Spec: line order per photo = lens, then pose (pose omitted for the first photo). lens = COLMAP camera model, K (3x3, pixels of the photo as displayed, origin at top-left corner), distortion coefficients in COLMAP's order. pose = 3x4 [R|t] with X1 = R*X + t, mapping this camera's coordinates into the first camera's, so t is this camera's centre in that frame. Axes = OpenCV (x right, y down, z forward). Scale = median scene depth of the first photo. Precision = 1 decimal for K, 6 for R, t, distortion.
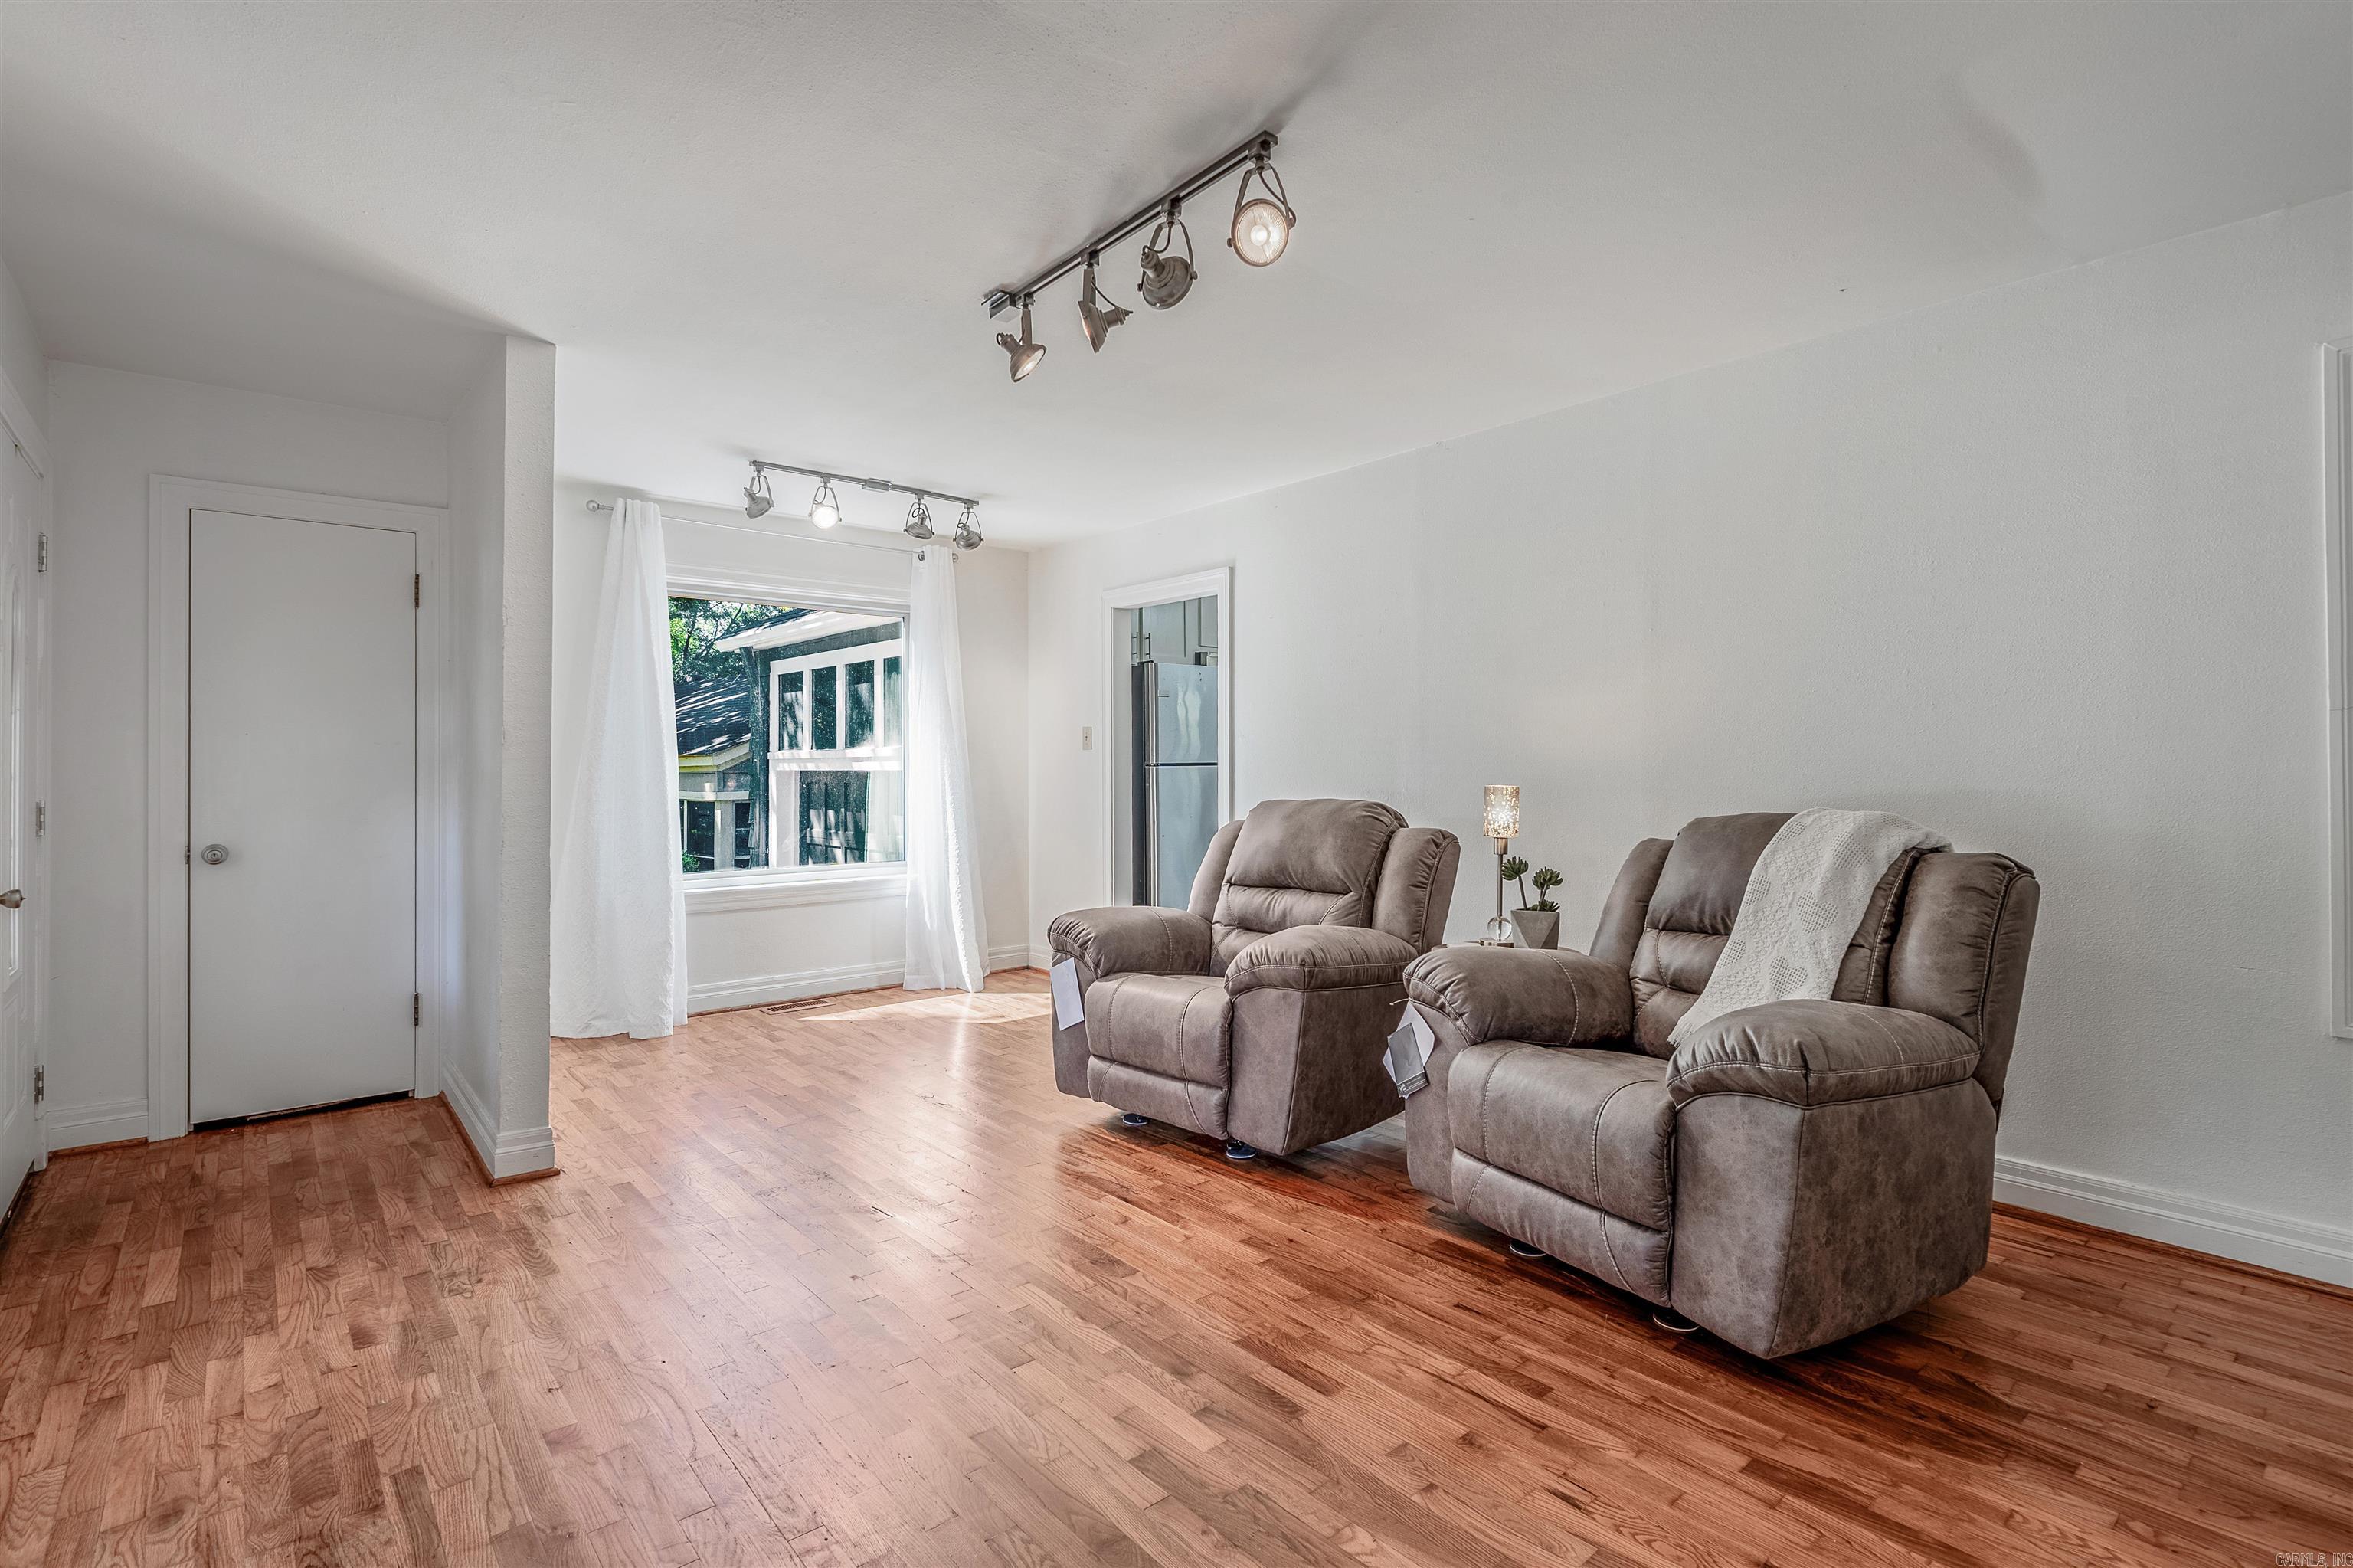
lens RADIAL K [[1095.5, 0, 1172.4], [0, 1095.5, 764.3], [0, 0, 1]] dist [-0.009707, -0.000241]
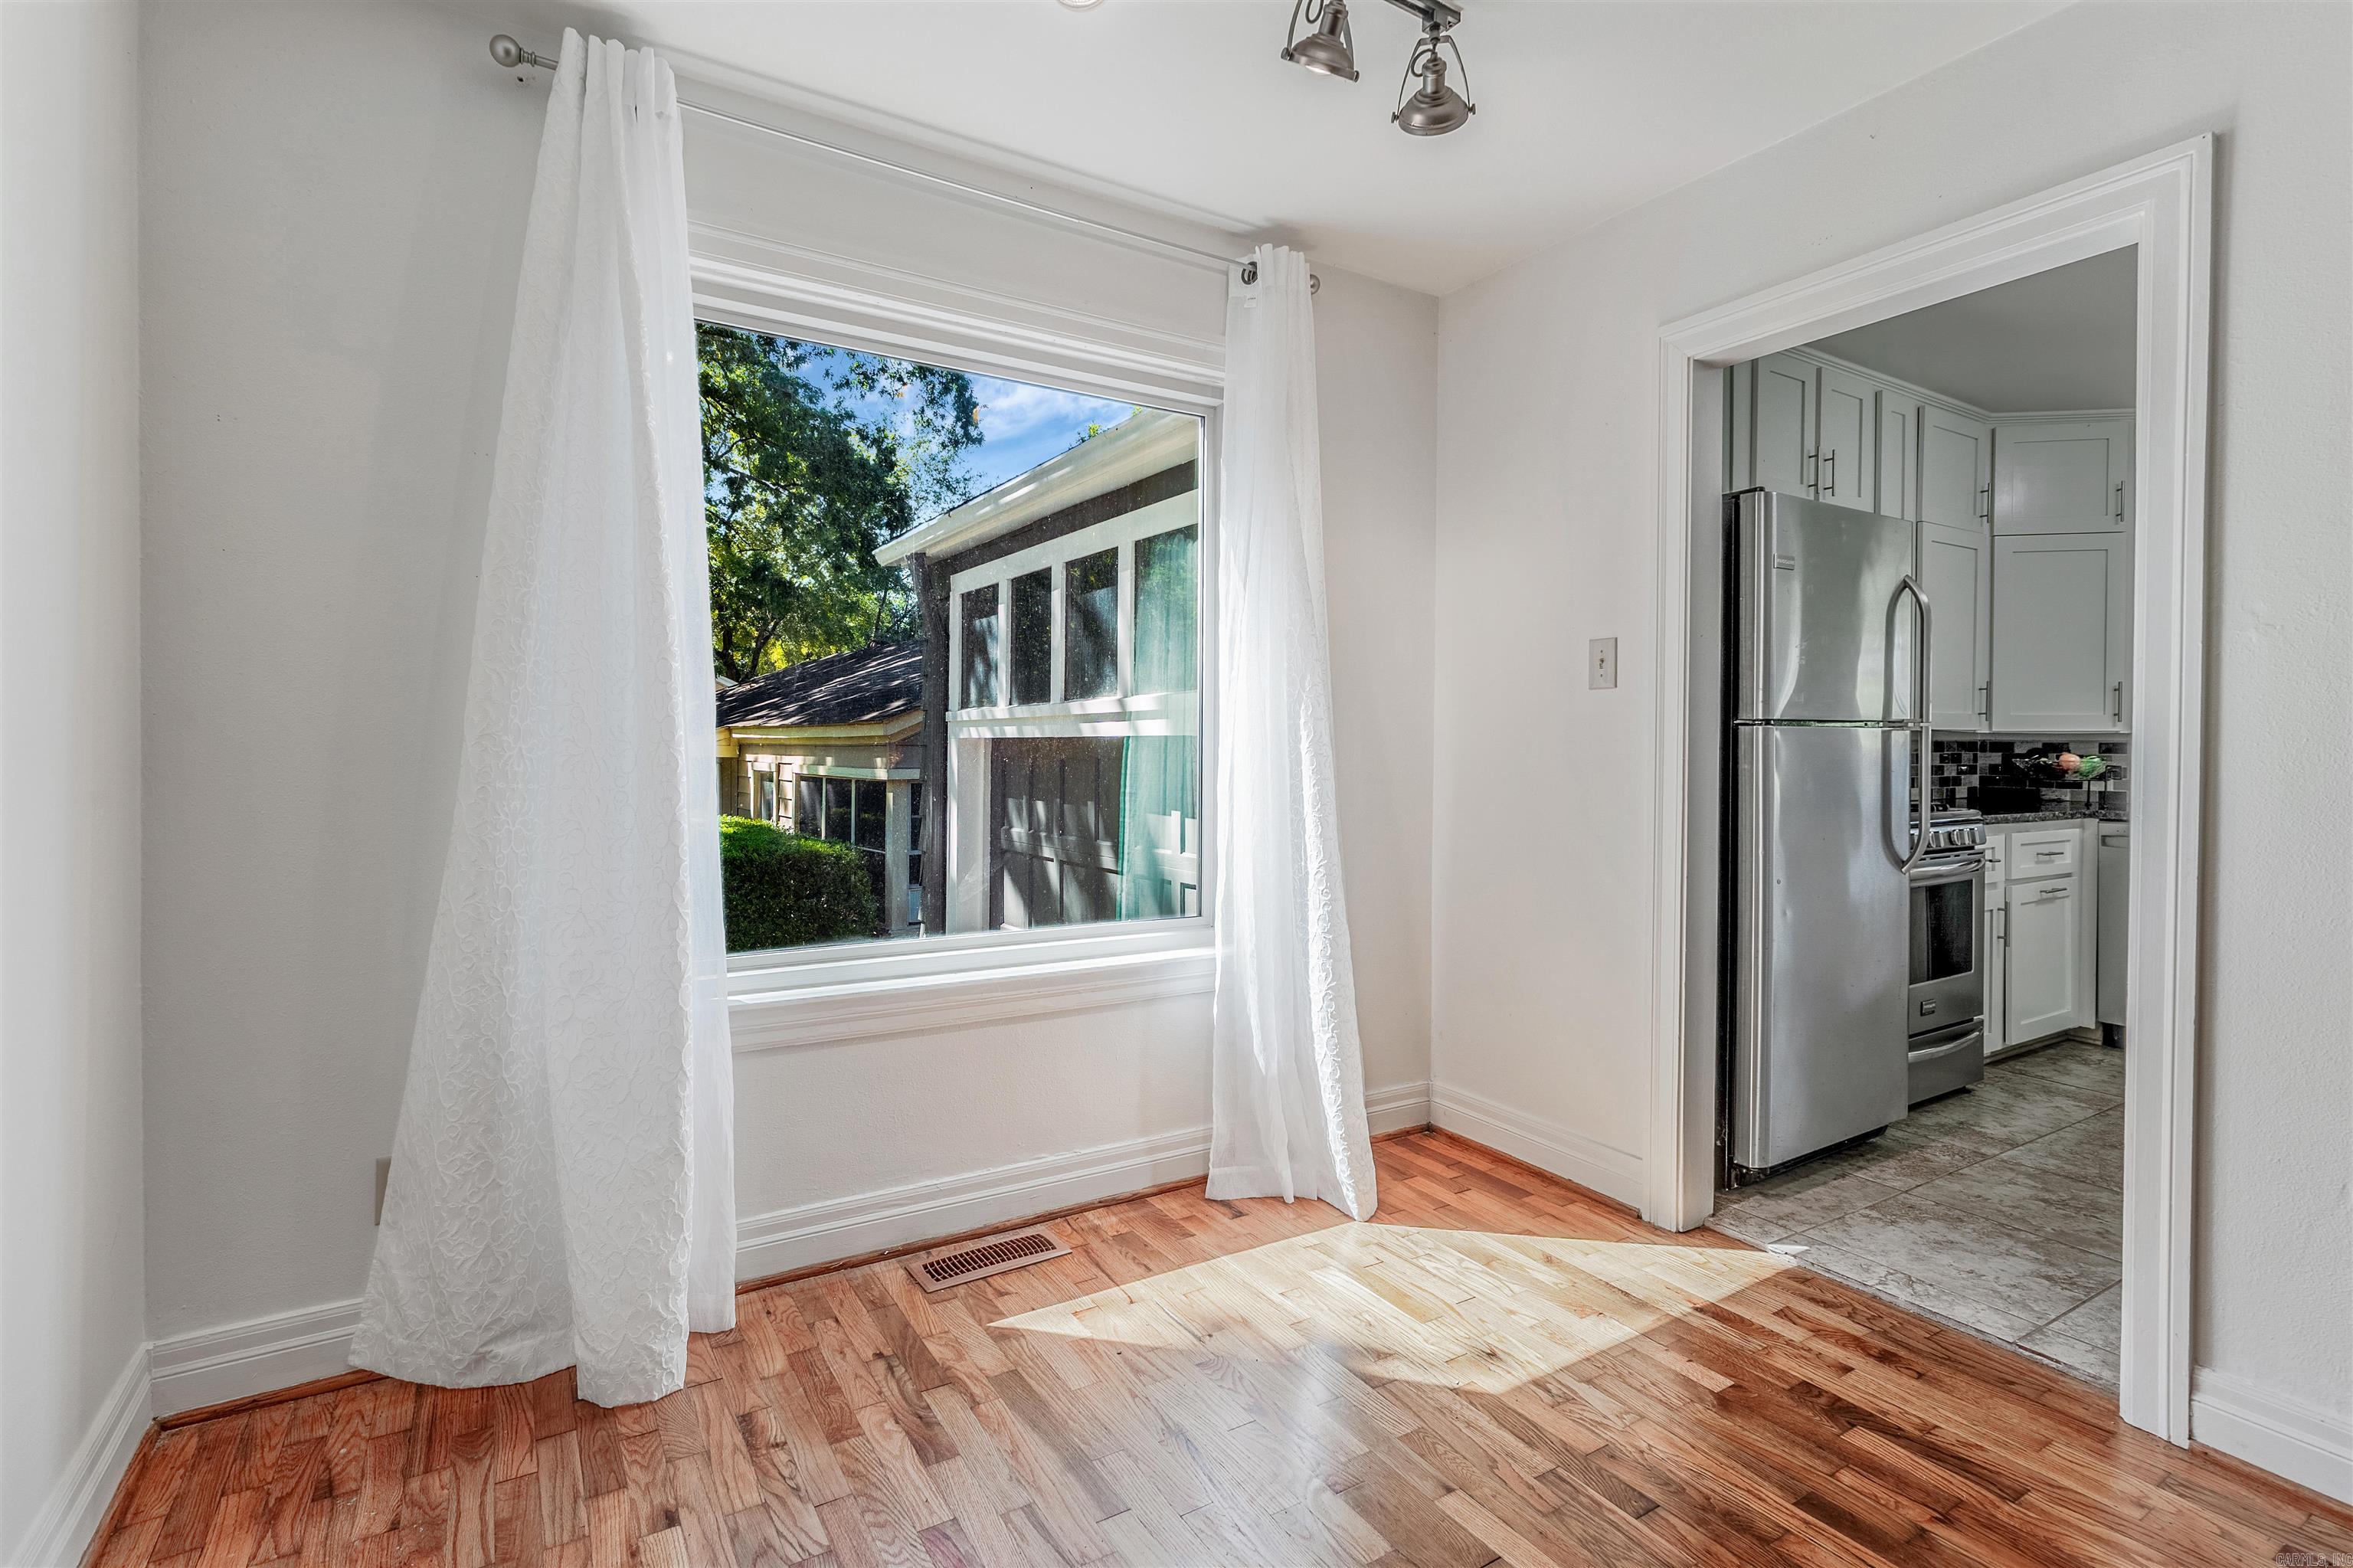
lens RADIAL K [[1095.5, 0, 1193.1], [0, 1095.5, 754.5], [0, 0, 1]] dist [-0.009707, -0.000241]
pose [[0.989656, 0.009968, -0.143116, -0.189008], [-0.008638, 0.999914, 0.009910, 0.011407], [0.143203, -0.008571, 0.989656, 0.544624]]
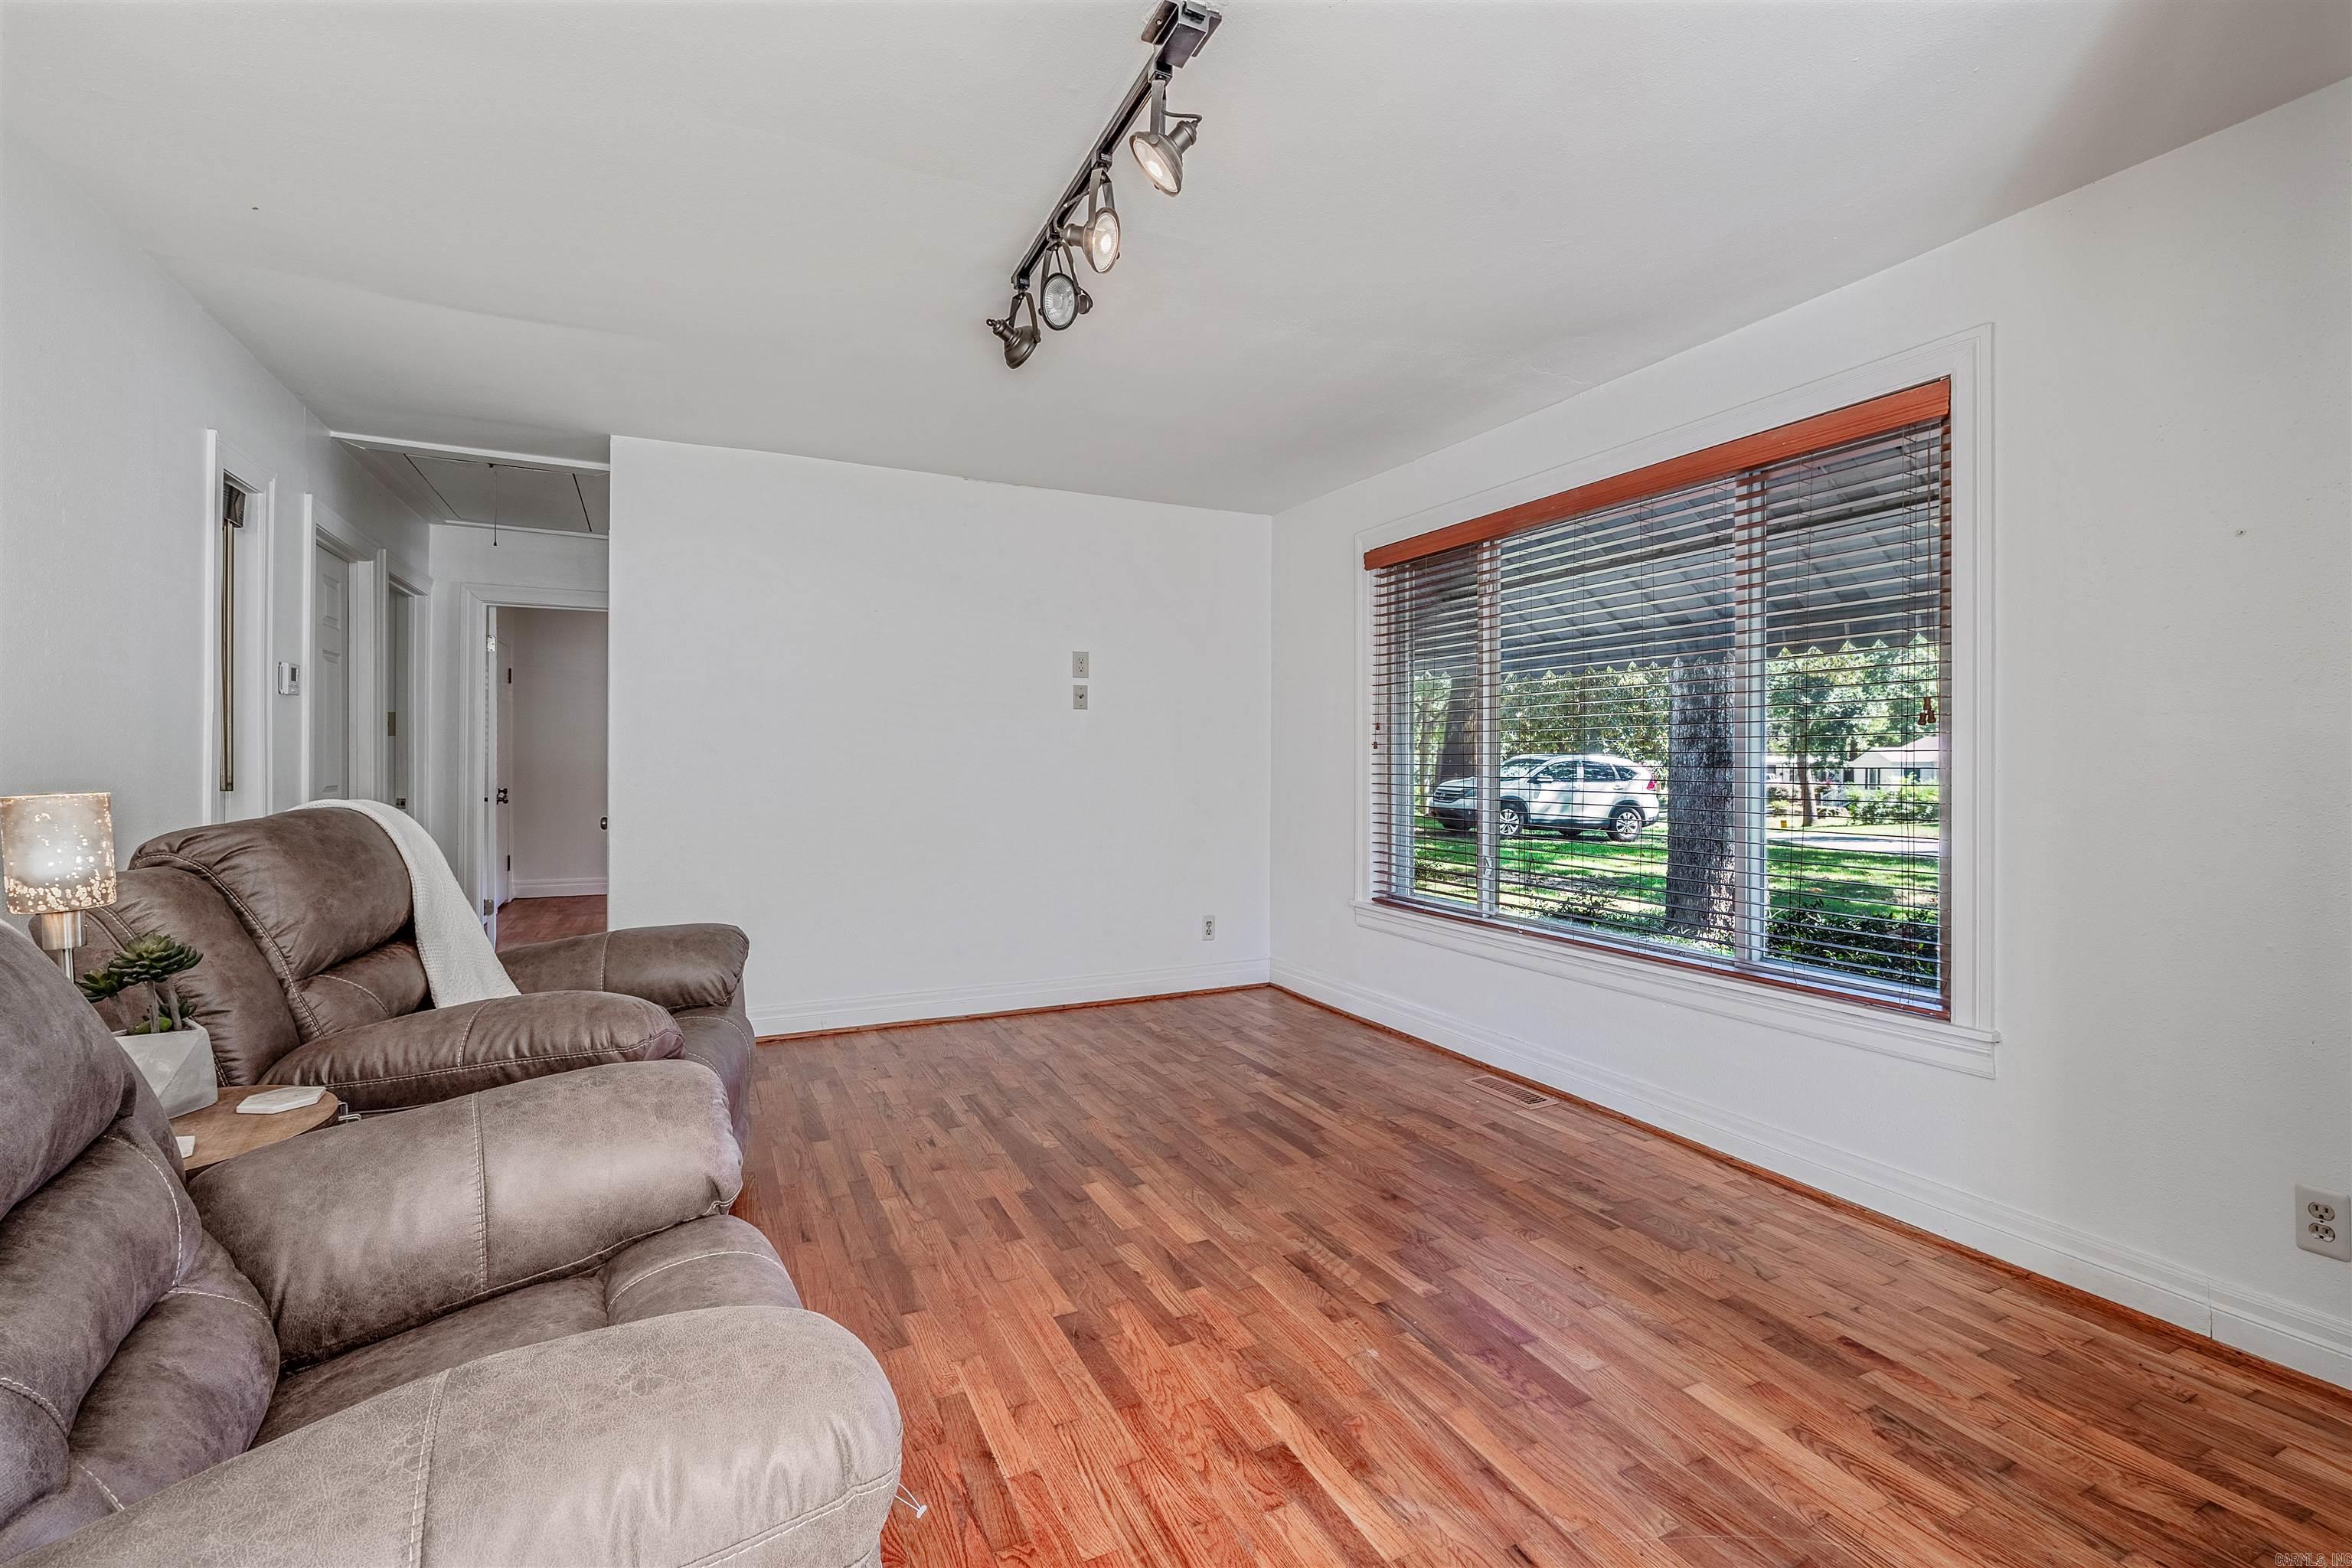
lens RADIAL K [[1029.0, 0, 1191.6], [0, 1029.0, 776.9], [0, 0, 1]] dist [-0.005195, -0.000913]
pose [[-0.972556, -0.003387, 0.232644, -0.146759], [-0.000693, 0.999932, 0.011661, 0.004834], [-0.232667, 0.011180, -0.972492, 0.784794]]
